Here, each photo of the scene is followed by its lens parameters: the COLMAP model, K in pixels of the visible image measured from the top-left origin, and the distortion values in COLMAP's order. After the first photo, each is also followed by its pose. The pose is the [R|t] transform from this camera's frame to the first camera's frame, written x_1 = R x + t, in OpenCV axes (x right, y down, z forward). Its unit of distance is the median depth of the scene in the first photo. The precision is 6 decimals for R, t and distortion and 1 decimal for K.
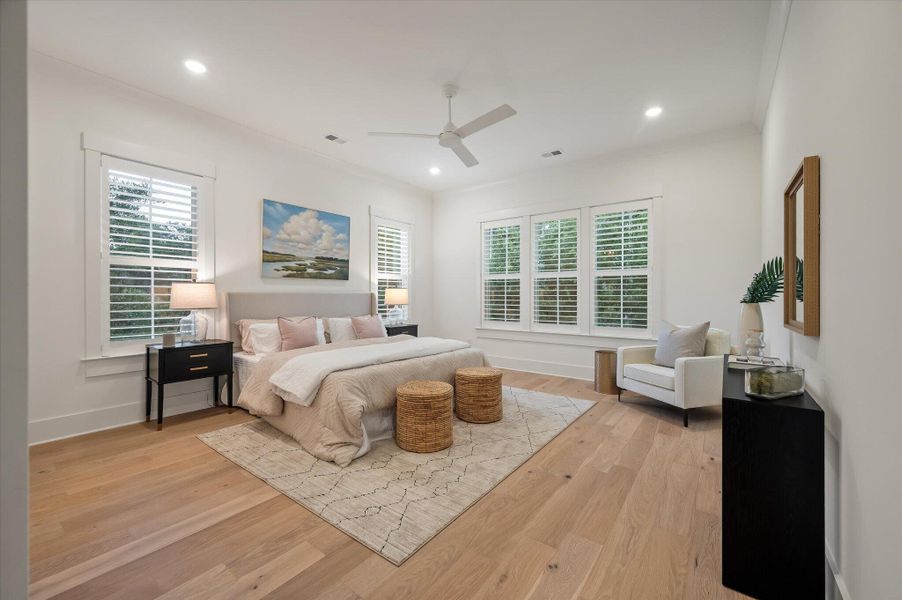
lens RADIAL K [[361.8, 0, 450.1], [0, 361.8, 300.4], [0, 0, 1]] dist [-0.008740, -0.000609]
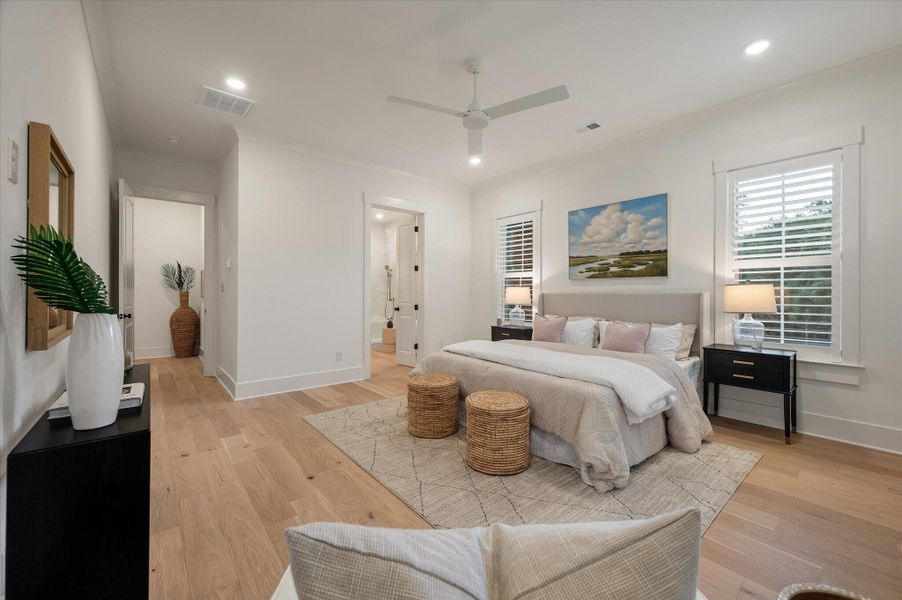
lens RADIAL K [[361.8, 0, 451.3], [0, 361.8, 292.2], [0, 0, 1]] dist [-0.008740, -0.000609]
pose [[-0.219034, -0.010196, -0.975664, 0.616665], [-0.020905, 0.999765, -0.005755, -0.009715], [0.975493, 0.019136, -0.219195, 0.806133]]
